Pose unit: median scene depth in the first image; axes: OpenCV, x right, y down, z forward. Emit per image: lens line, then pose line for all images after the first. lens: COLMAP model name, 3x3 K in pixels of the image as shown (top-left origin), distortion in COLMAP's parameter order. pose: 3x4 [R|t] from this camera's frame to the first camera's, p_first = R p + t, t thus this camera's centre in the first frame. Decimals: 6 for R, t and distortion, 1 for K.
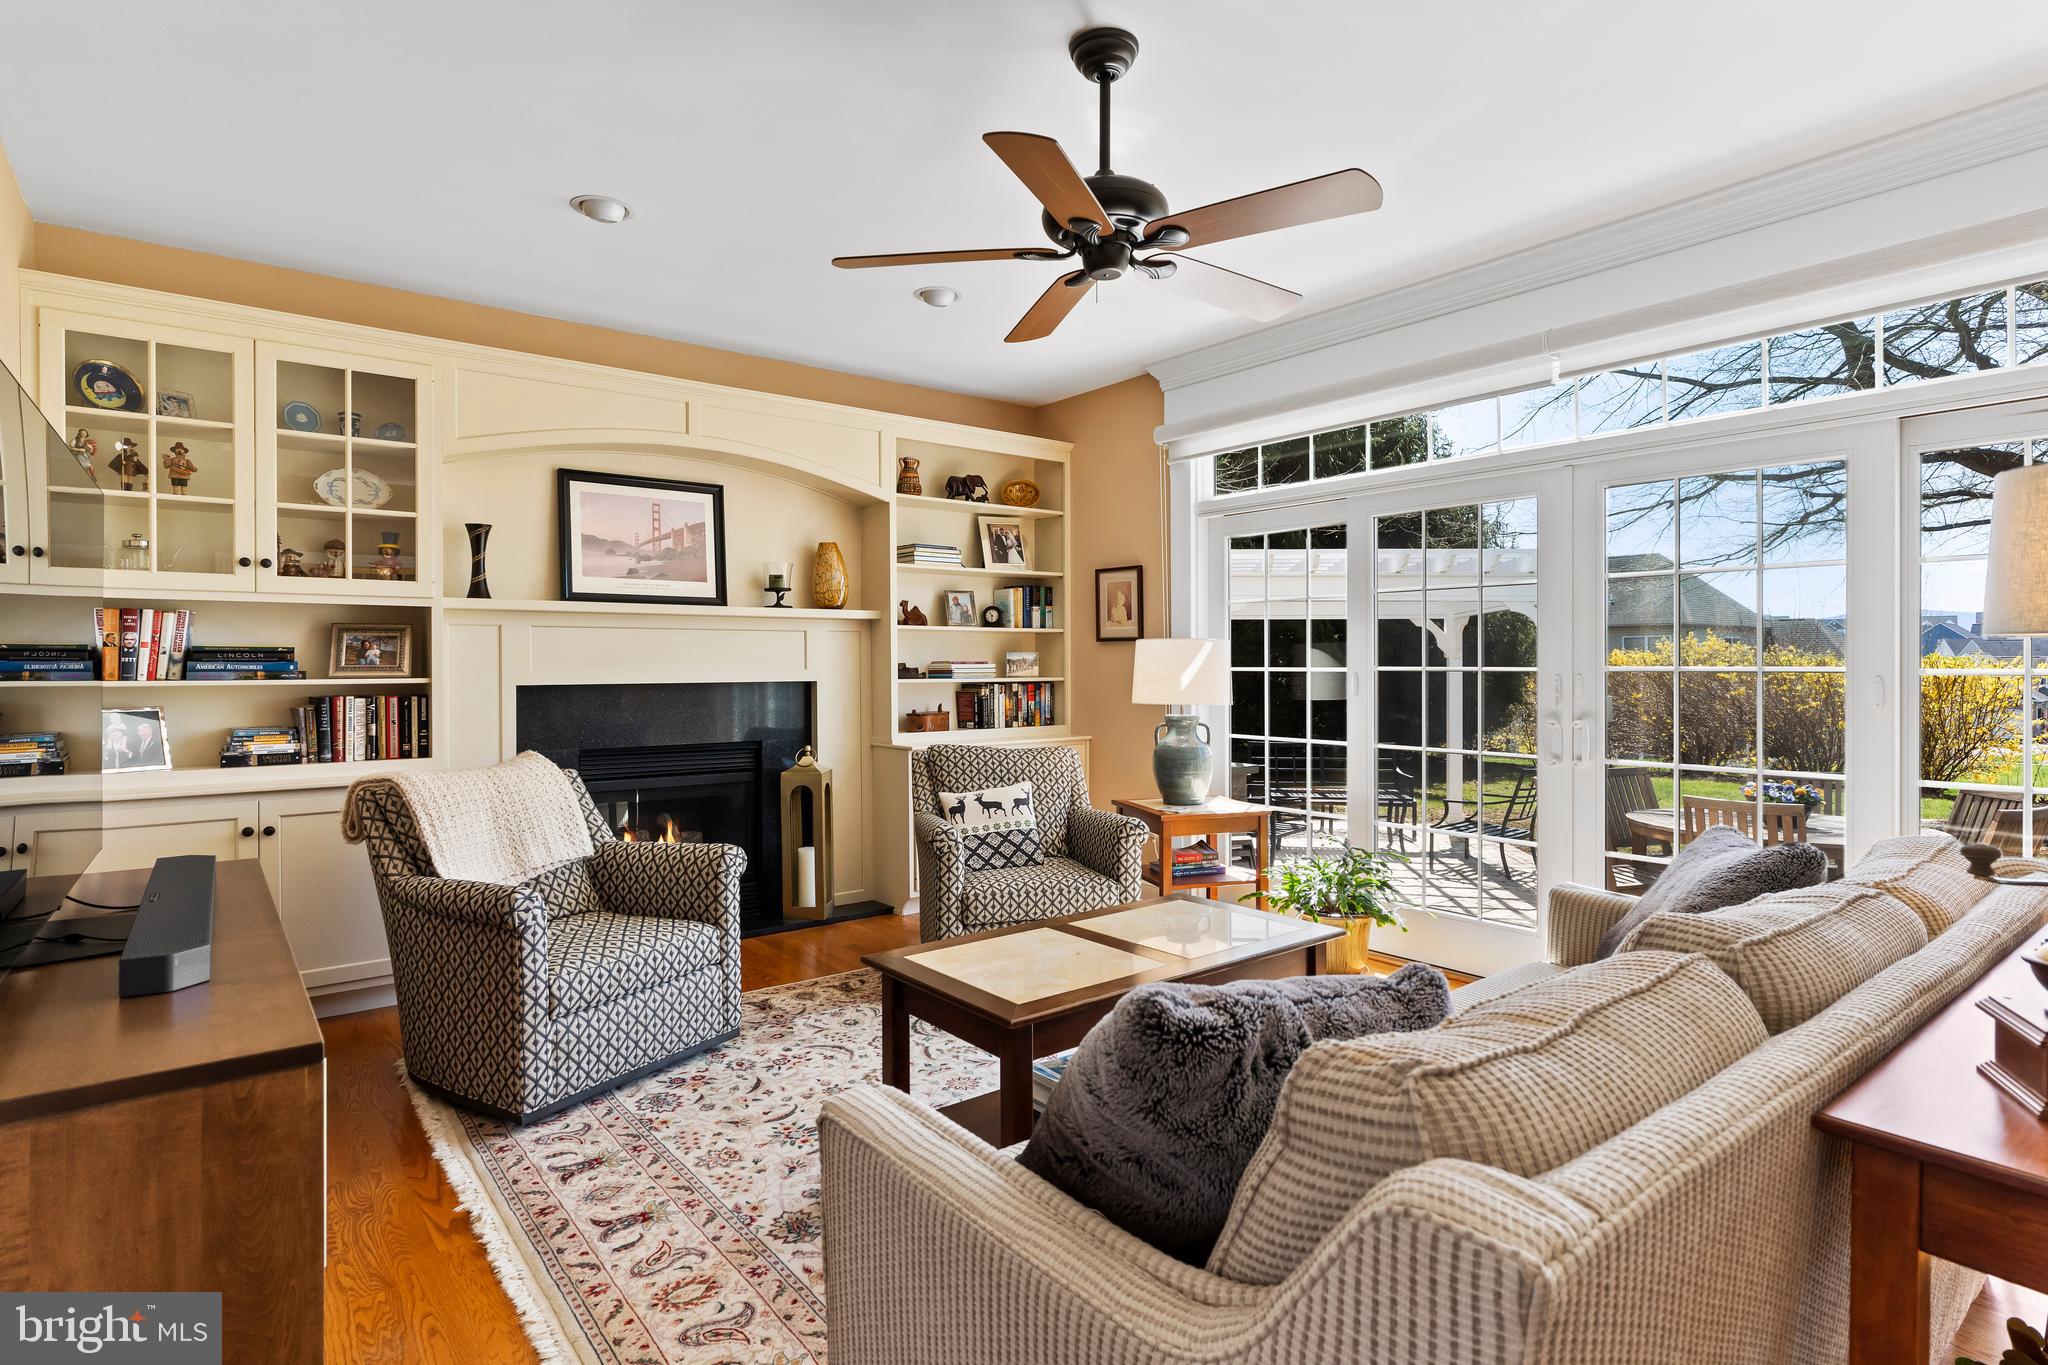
lens RADIAL K [[1049.5, 0, 1024.1], [0, 1049.5, 673.5], [0, 0, 1]] dist [-0.000373, -0.000073]
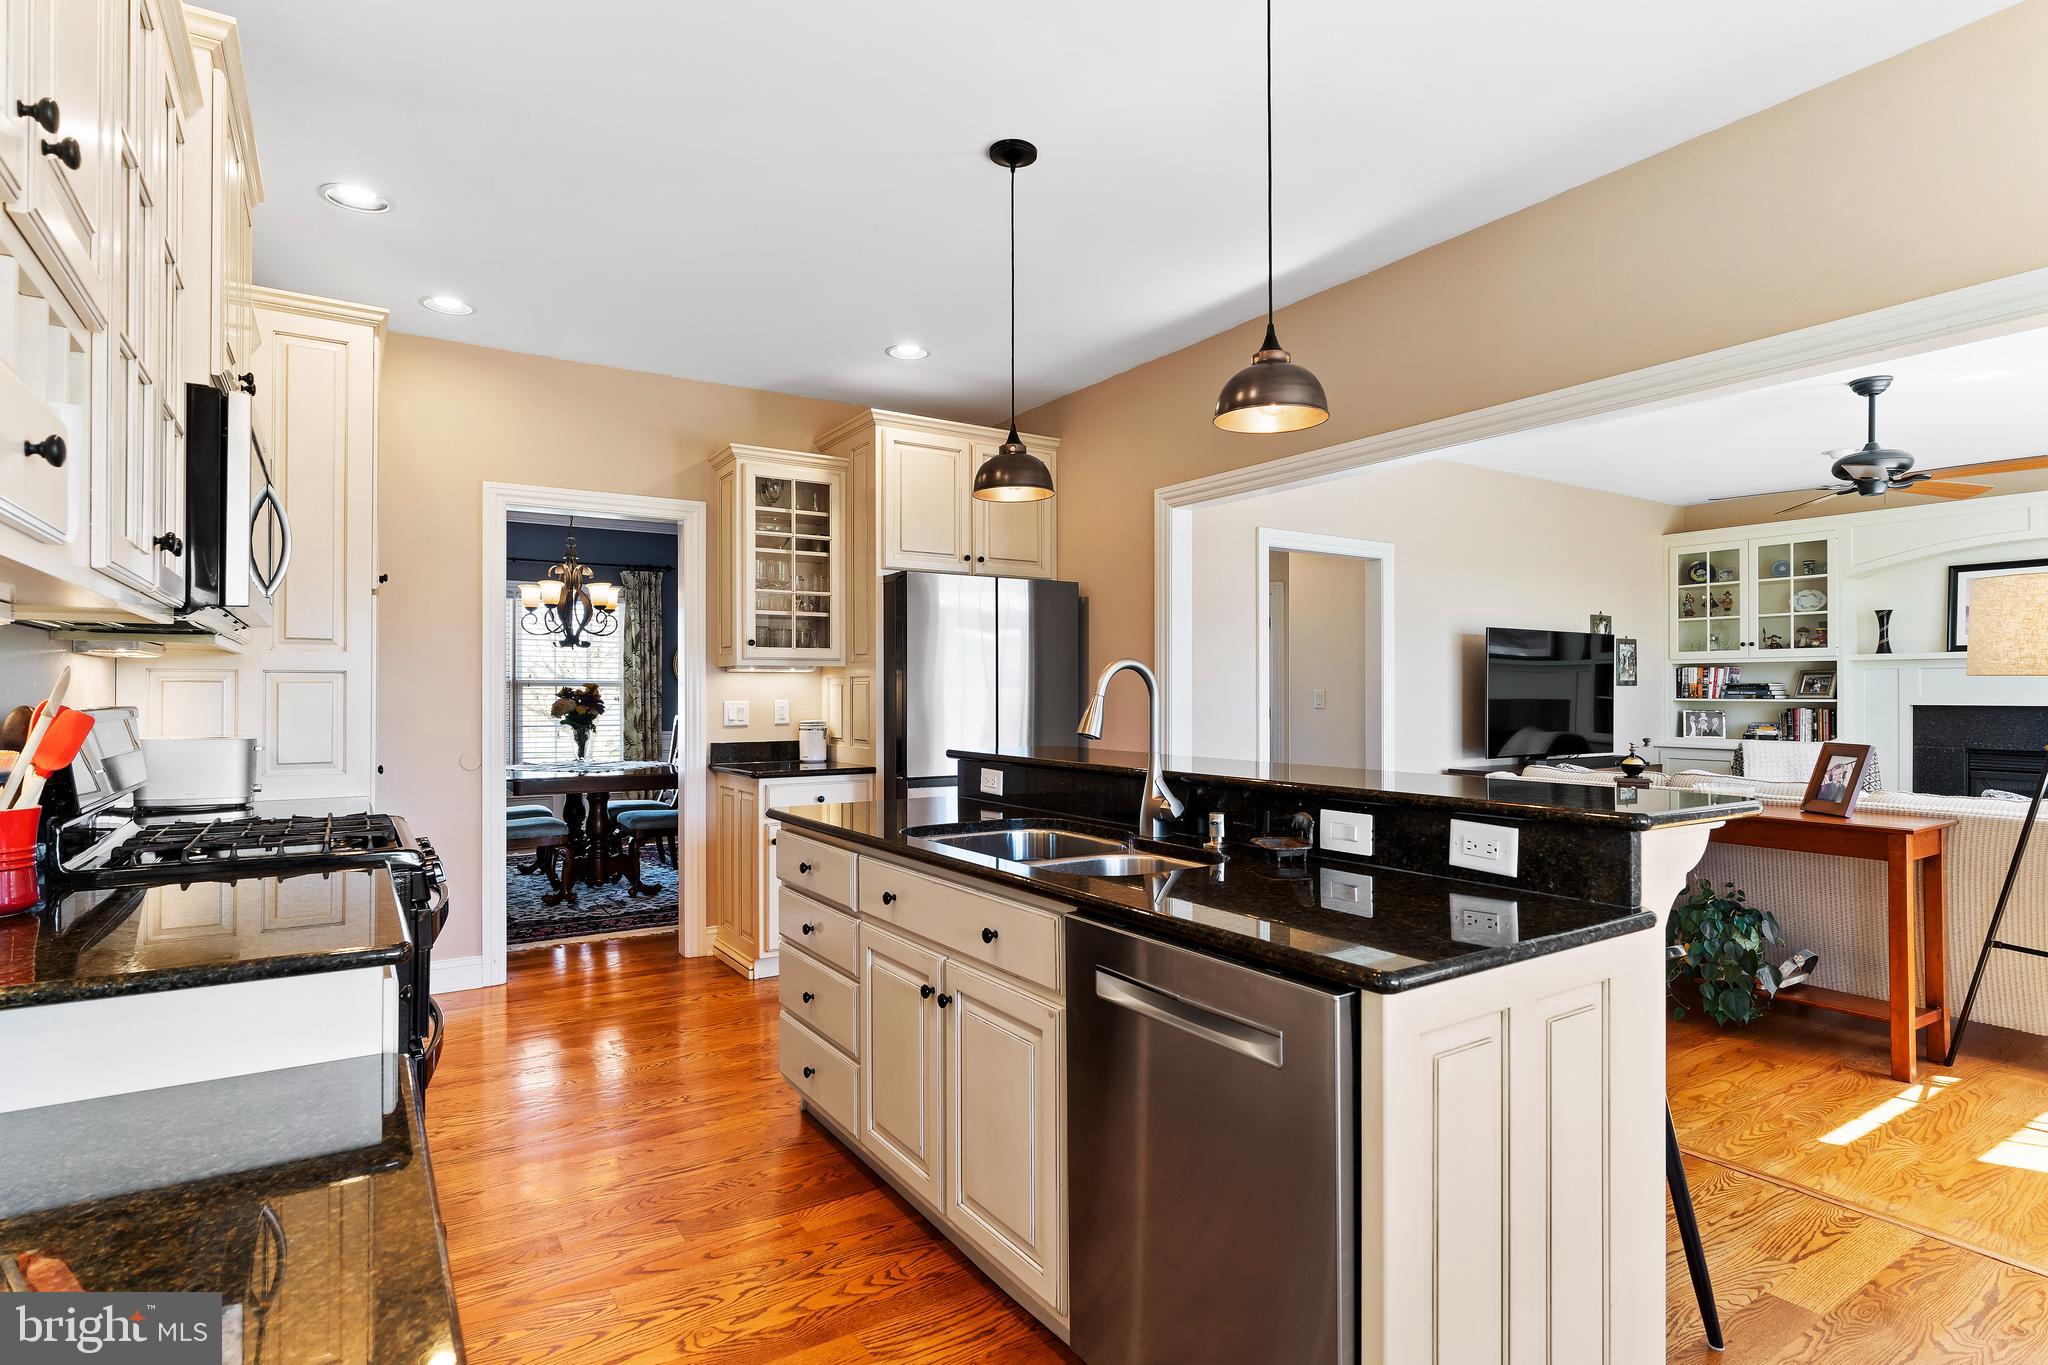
lens RADIAL K [[1049.5, 0, 1023.9], [0, 1049.5, 684.0], [0, 0, 1]] dist [-0.000373, -0.000073]
pose [[-0.092495, -0.002743, -0.995709, 1.434034], [-0.009703, 0.999951, -0.001853, -0.005519], [0.995666, 0.009490, -0.092517, -0.253132]]
